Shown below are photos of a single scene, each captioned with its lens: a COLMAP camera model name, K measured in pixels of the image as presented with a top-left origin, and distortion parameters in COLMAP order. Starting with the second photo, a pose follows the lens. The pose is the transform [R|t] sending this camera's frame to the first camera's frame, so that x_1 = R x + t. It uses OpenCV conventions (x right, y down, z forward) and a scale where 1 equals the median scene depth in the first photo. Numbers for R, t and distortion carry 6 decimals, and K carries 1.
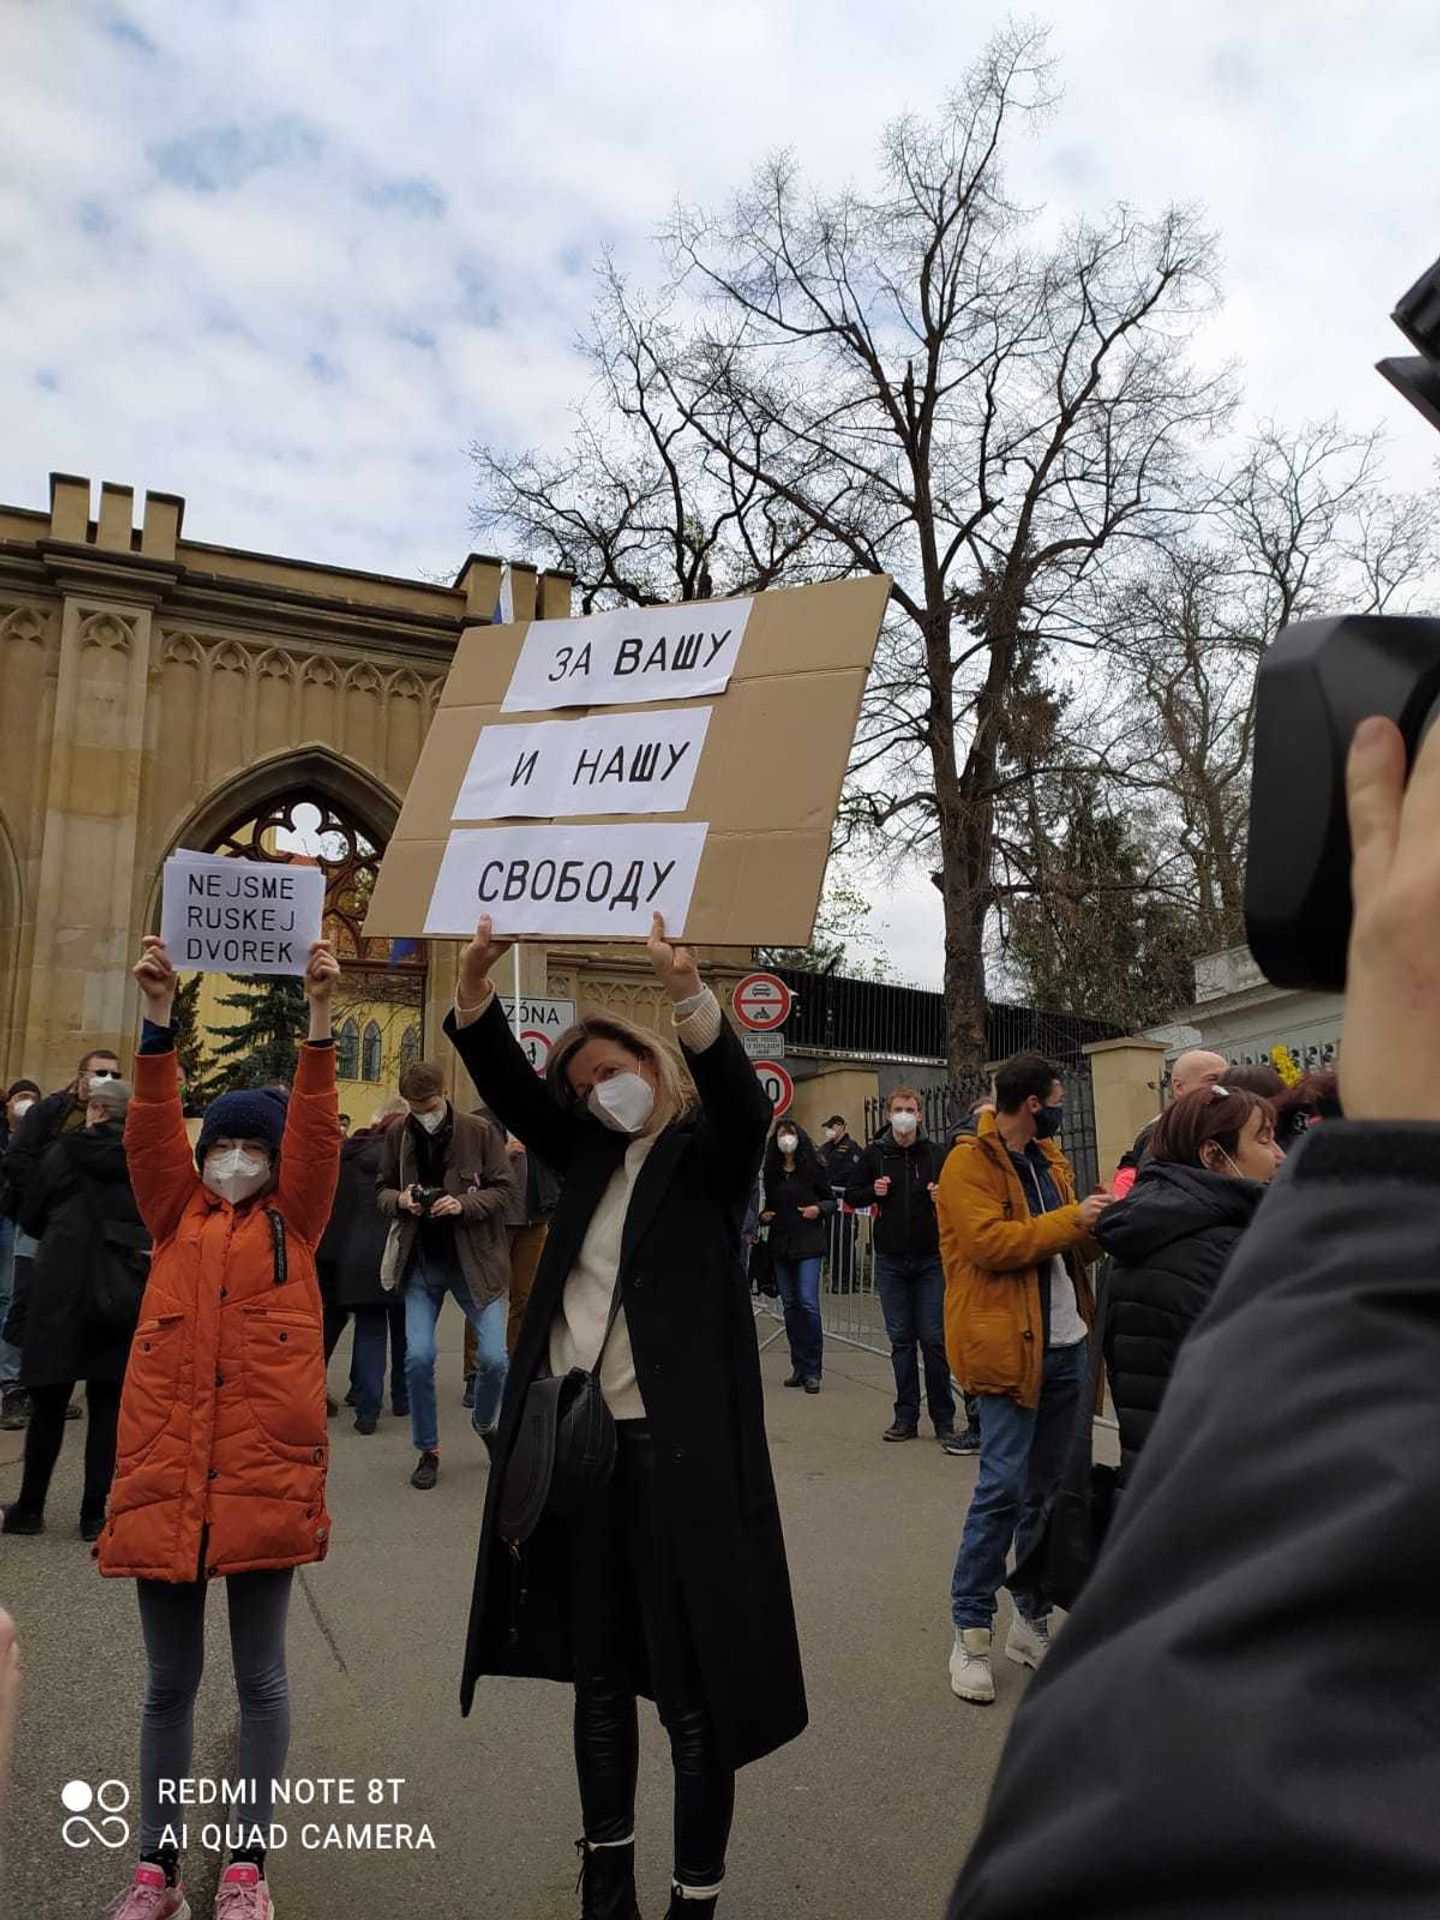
lens RADIAL K [[1464.2, 0, 727.6], [0, 1464.2, 956.3], [0, 0, 1]] dist [0.067041, -0.037599]
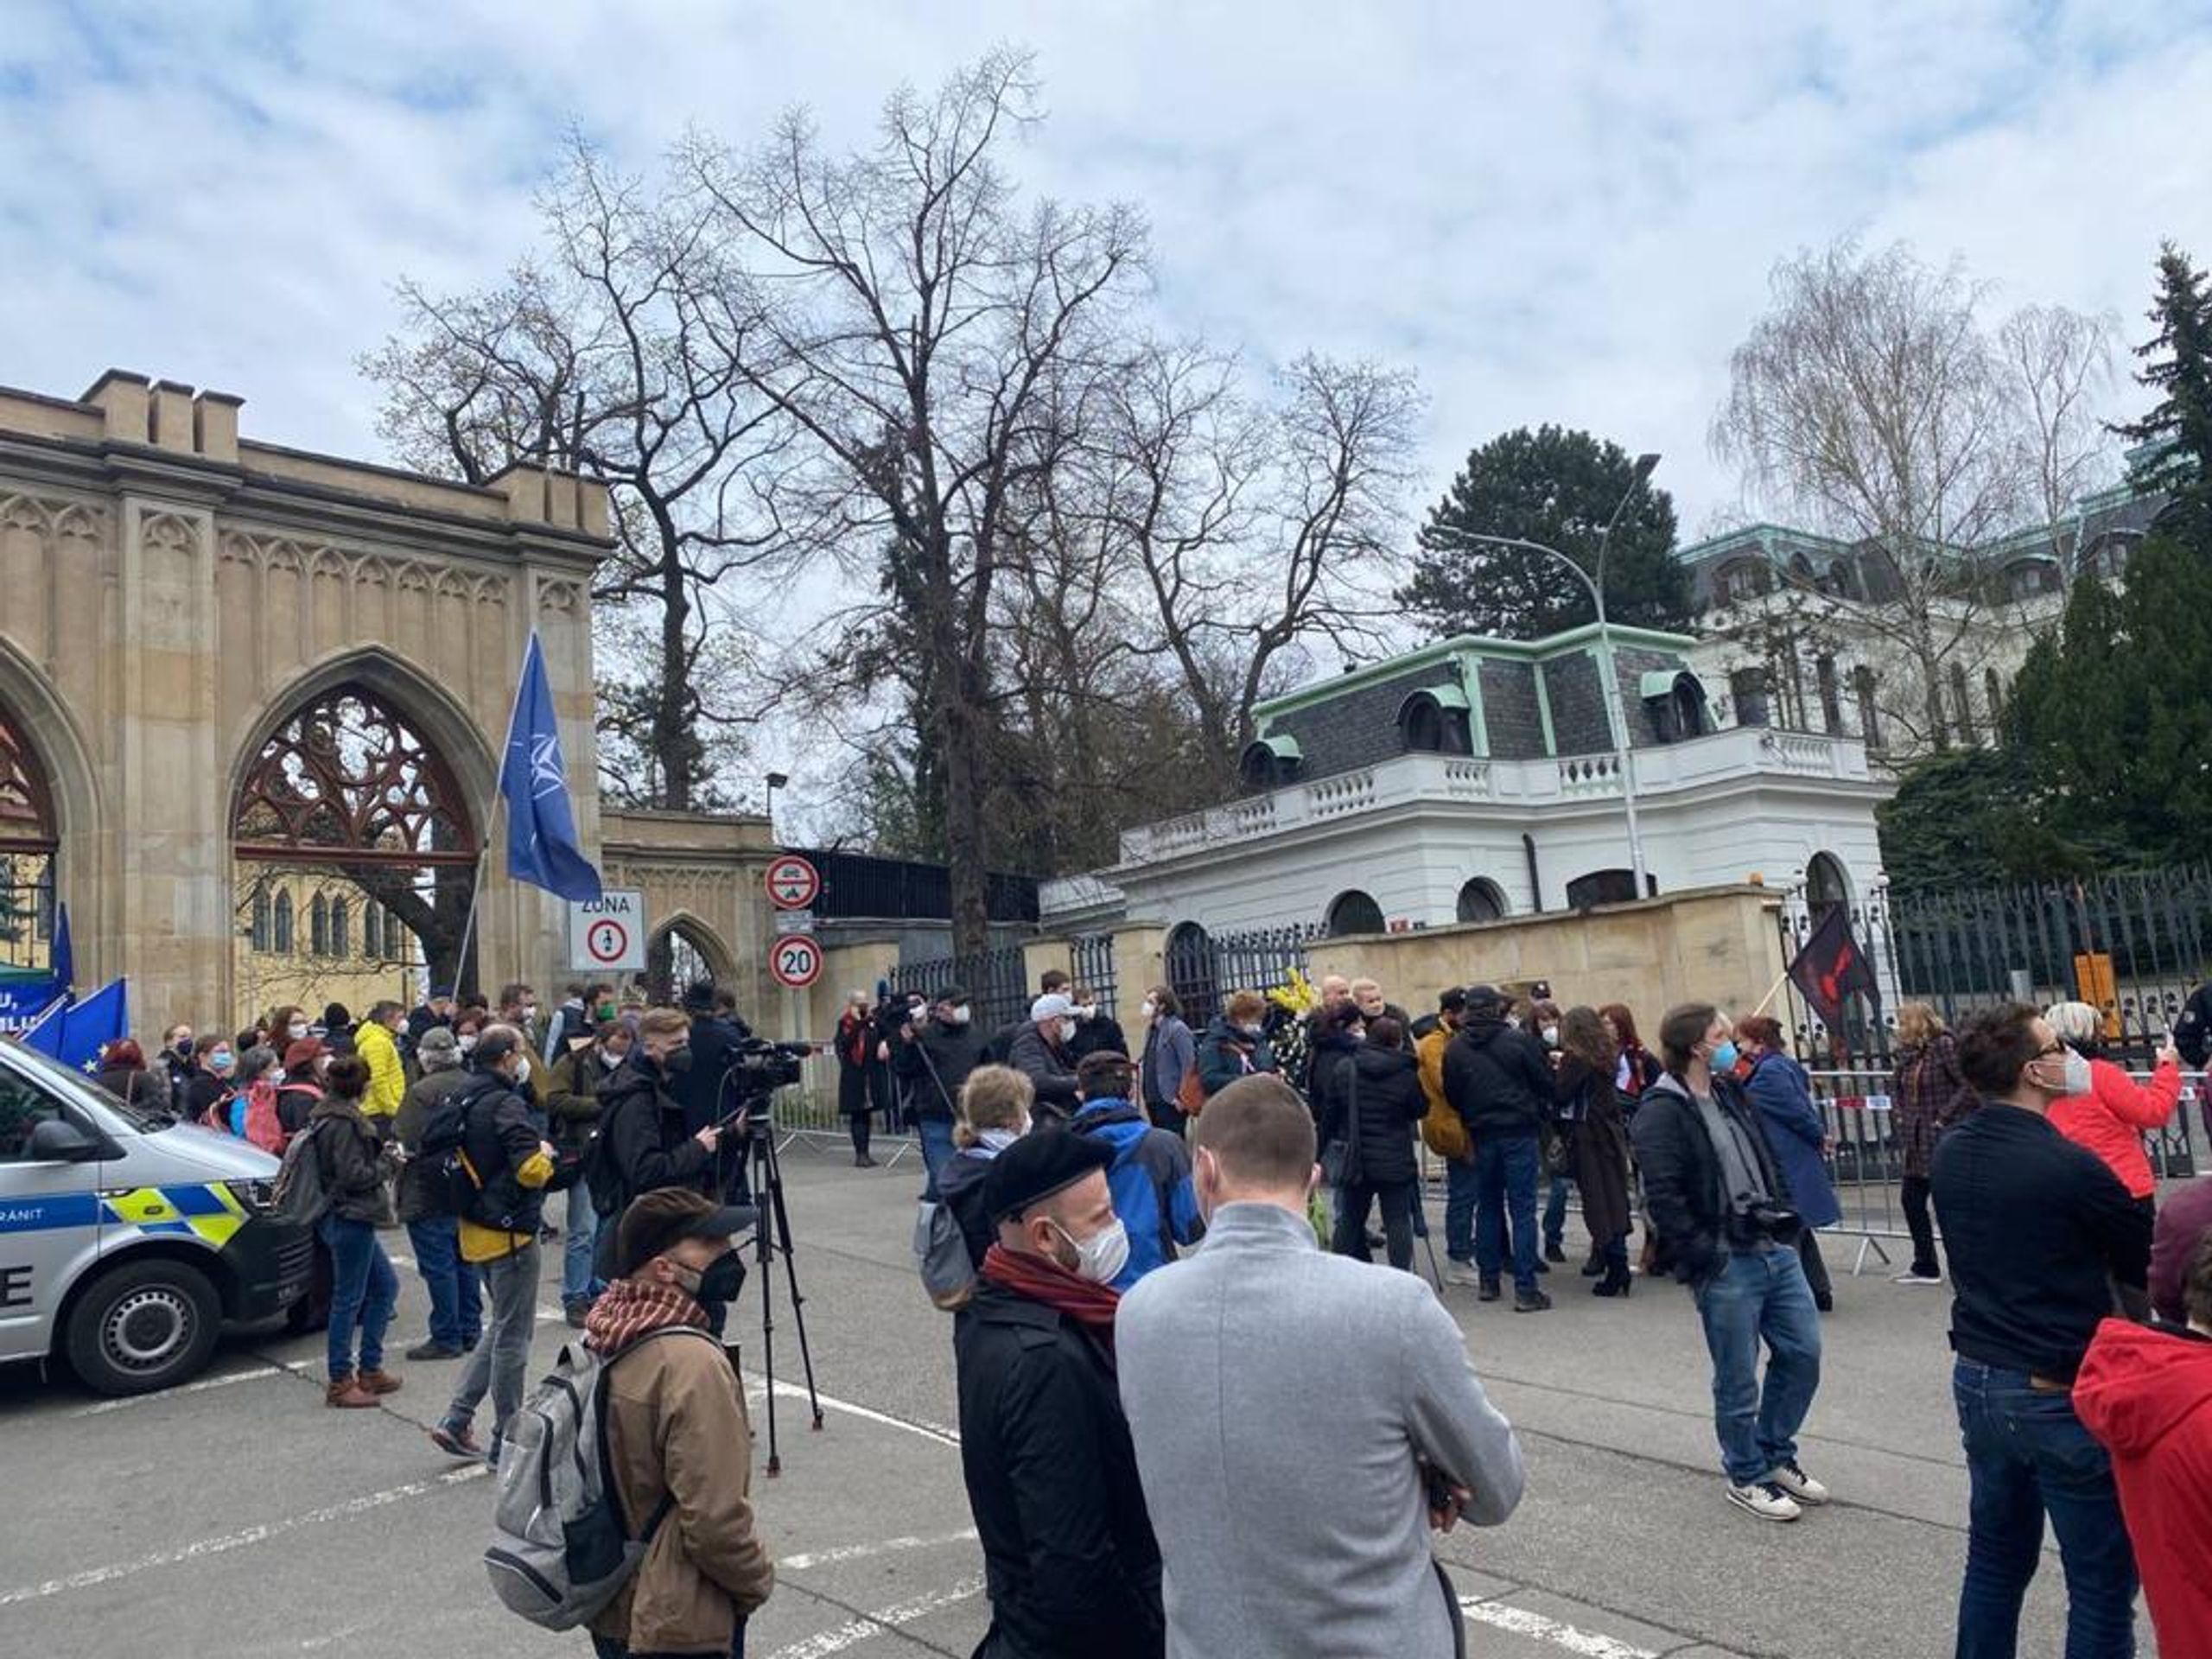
lens RADIAL K [[1686.9, 0, 1184.7], [0, 1686.9, 829.7], [0, 0, 1]] dist [0.067041, -0.037599]
pose [[0.904922, -0.003874, 0.425560, -0.239329], [-0.015784, 0.998965, 0.042657, -0.064751], [-0.425284, -0.045318, 0.903924, -0.277366]]
